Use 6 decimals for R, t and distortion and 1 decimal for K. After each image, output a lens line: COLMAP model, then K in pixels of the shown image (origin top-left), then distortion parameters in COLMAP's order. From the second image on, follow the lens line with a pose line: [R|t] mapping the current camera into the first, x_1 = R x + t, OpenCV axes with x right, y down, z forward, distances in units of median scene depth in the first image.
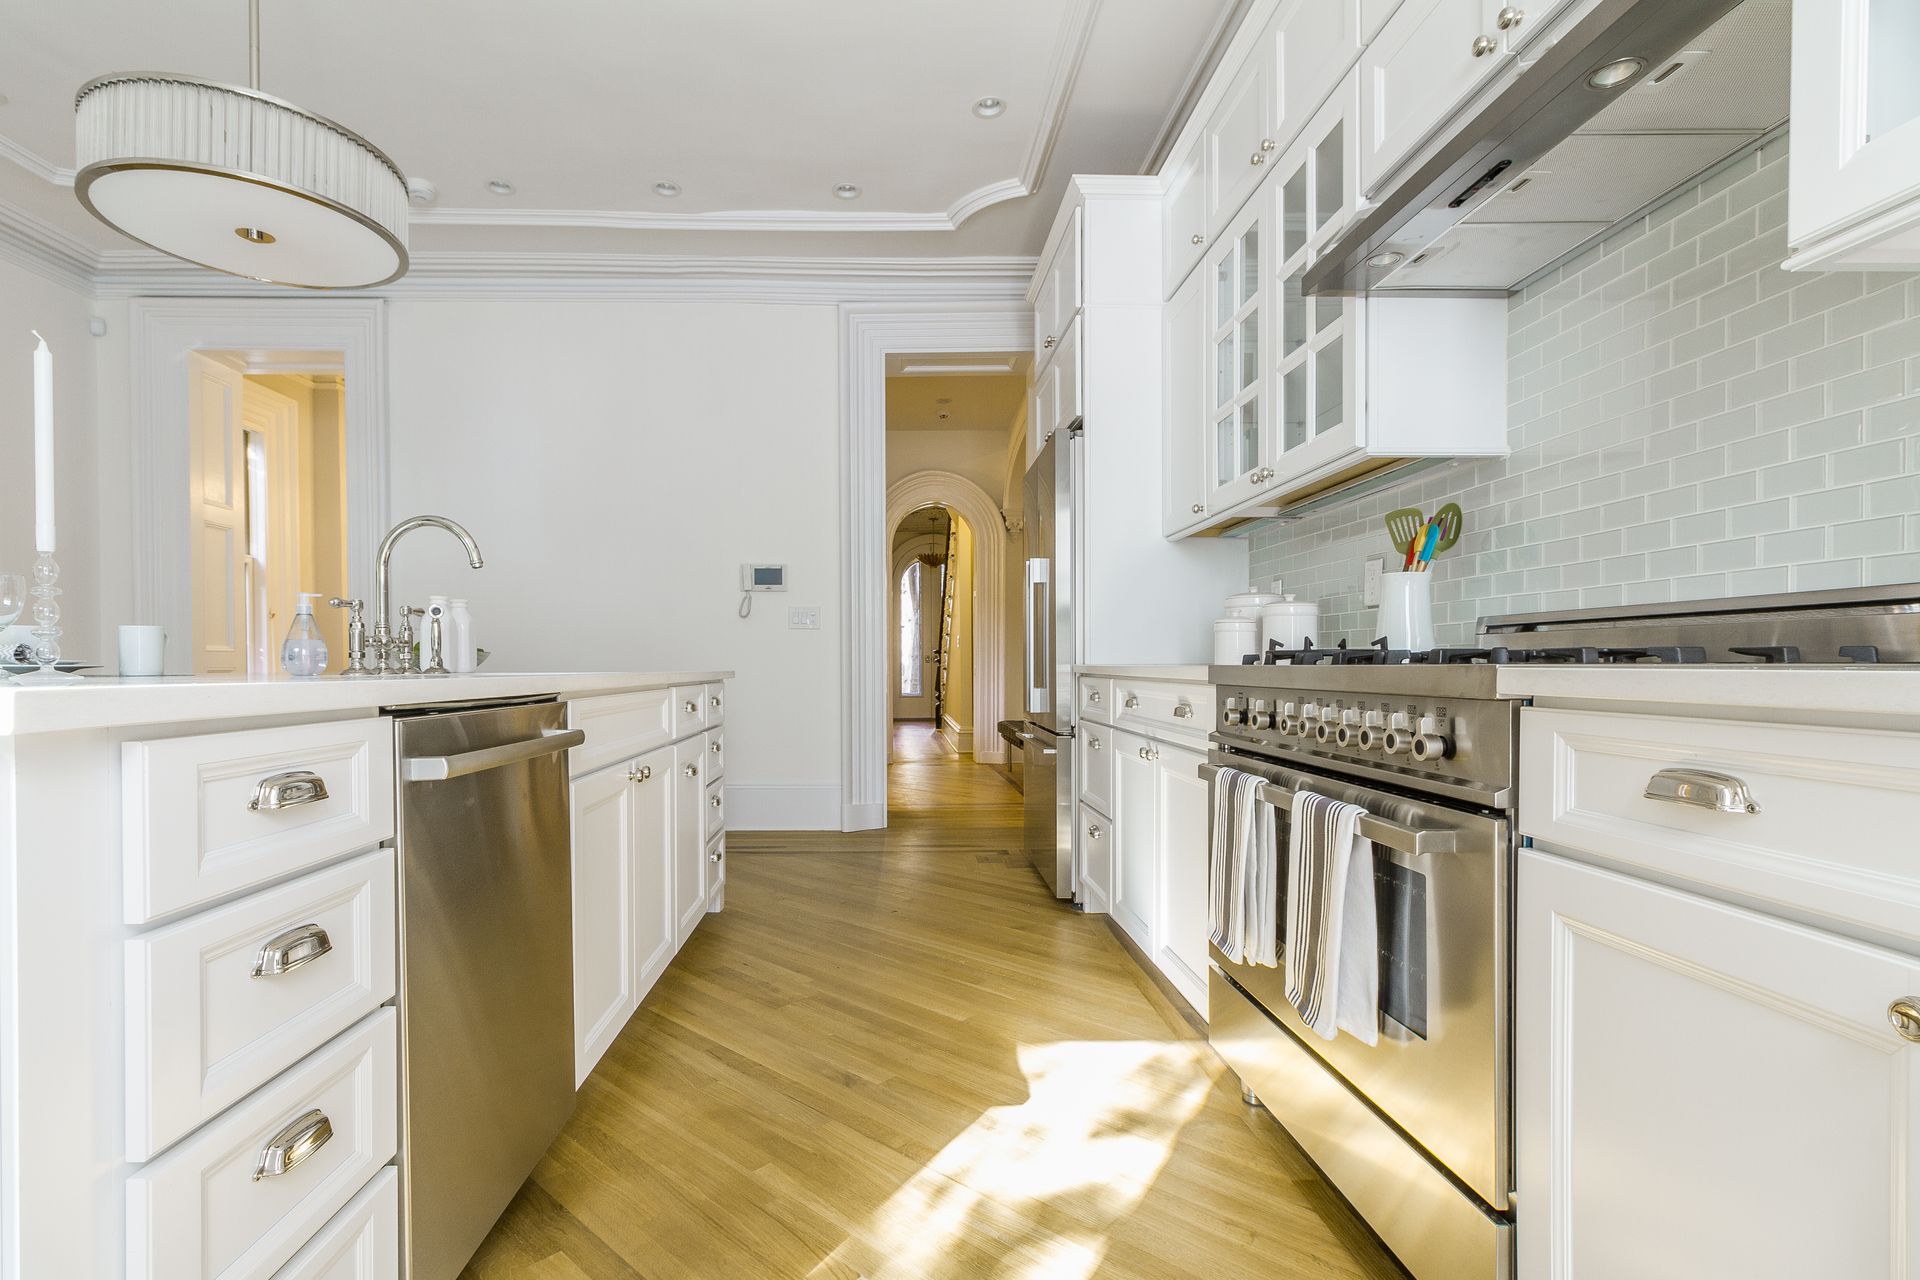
lens RADIAL K [[890.4, 0, 930.4], [0, 890.4, 680.4], [0, 0, 1]] dist [0.008267, -0.001785]
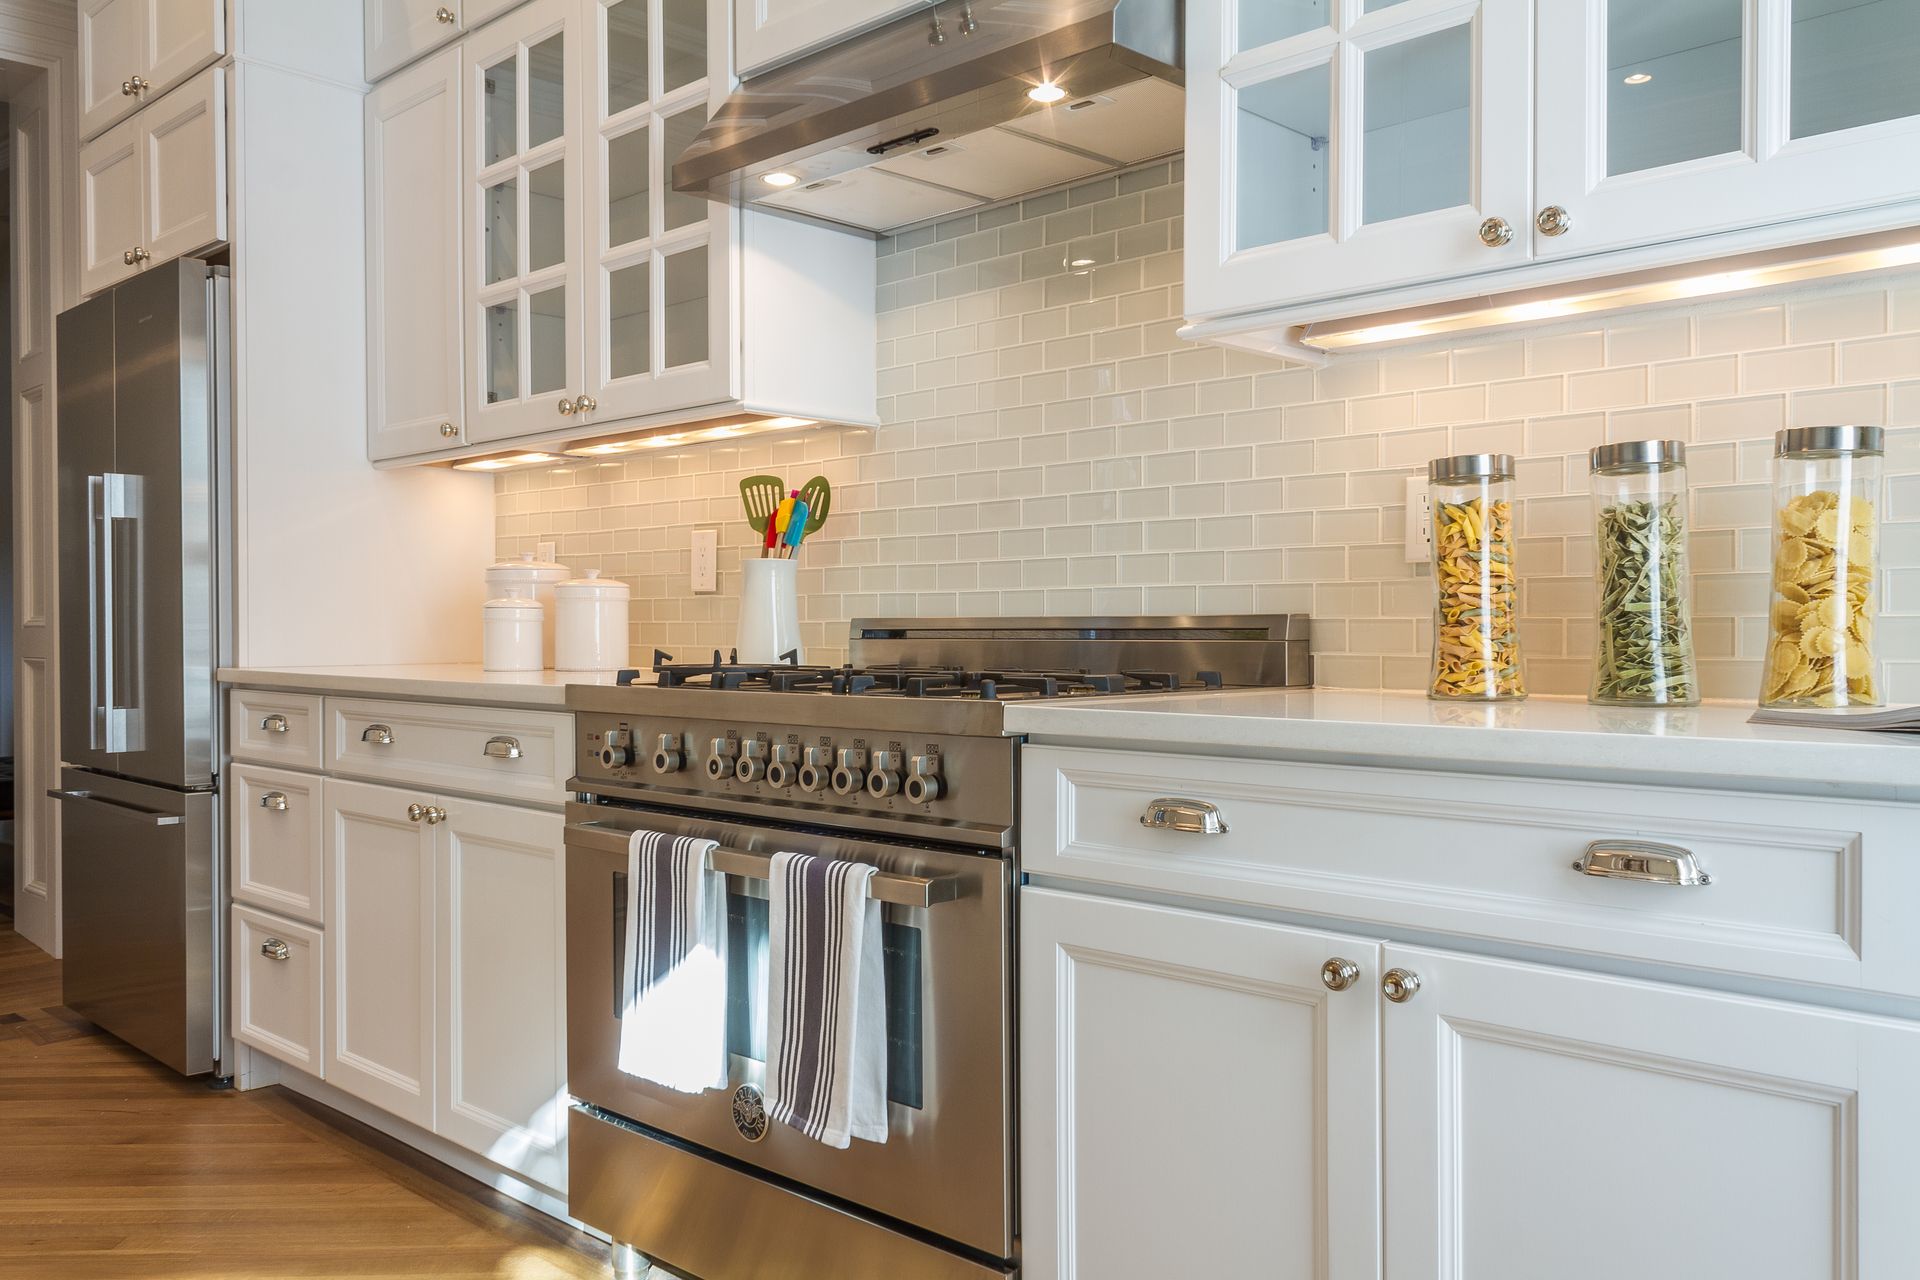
lens RADIAL K [[1550.2, 0, 956.9], [0, 1550.2, 655.1], [0, 0, 1]] dist [0.000415, 0.010731]
pose [[0.719582, -0.009817, 0.694338, -0.286697], [0.010460, 0.999940, 0.003297, -0.036841], [-0.694329, 0.004890, 0.719641, -0.090421]]
